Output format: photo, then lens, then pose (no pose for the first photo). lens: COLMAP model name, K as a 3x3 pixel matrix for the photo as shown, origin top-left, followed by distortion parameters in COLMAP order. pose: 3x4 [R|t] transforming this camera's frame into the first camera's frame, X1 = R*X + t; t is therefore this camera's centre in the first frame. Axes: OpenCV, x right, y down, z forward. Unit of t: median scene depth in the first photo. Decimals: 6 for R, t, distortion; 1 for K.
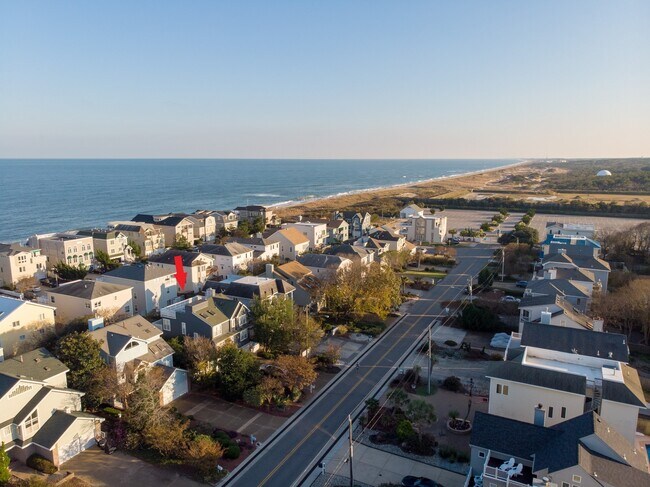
lens RADIAL K [[477.6, 0, 323.3], [0, 477.6, 243.8], [0, 0, 1]] dist [0.006533, -0.002368]
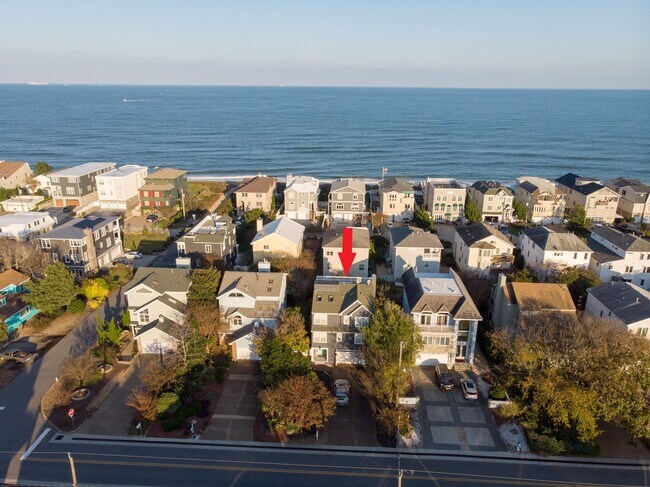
lens RADIAL K [[477.6, 0, 327.1], [0, 477.6, 243.6], [0, 0, 1]] dist [0.006533, -0.002368]
pose [[0.400752, 0.288534, -0.869566, 0.318317], [-0.167630, 0.956185, 0.240020, -0.105749], [0.900721, 0.049577, 0.431560, 0.361686]]
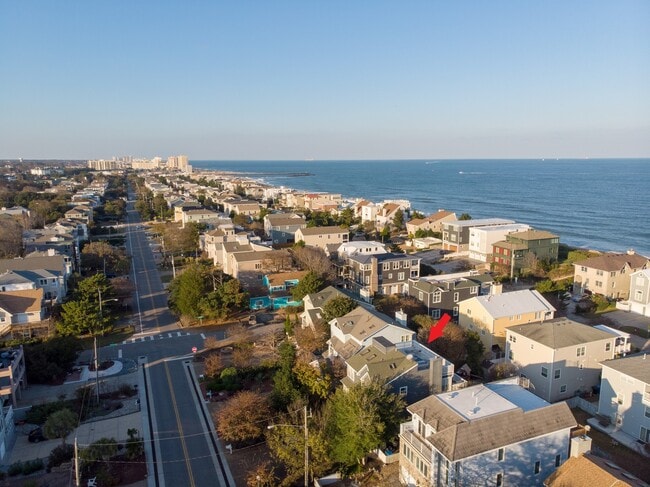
lens RADIAL K [[477.6, 0, 325.3], [0, 477.6, 242.7], [0, 0, 1]] dist [0.006533, -0.002368]
pose [[-0.649646, 0.130802, -0.748900, 0.238090], [-0.128593, 0.951987, 0.277823, -0.153969], [0.749282, 0.276790, -0.601634, 0.833104]]
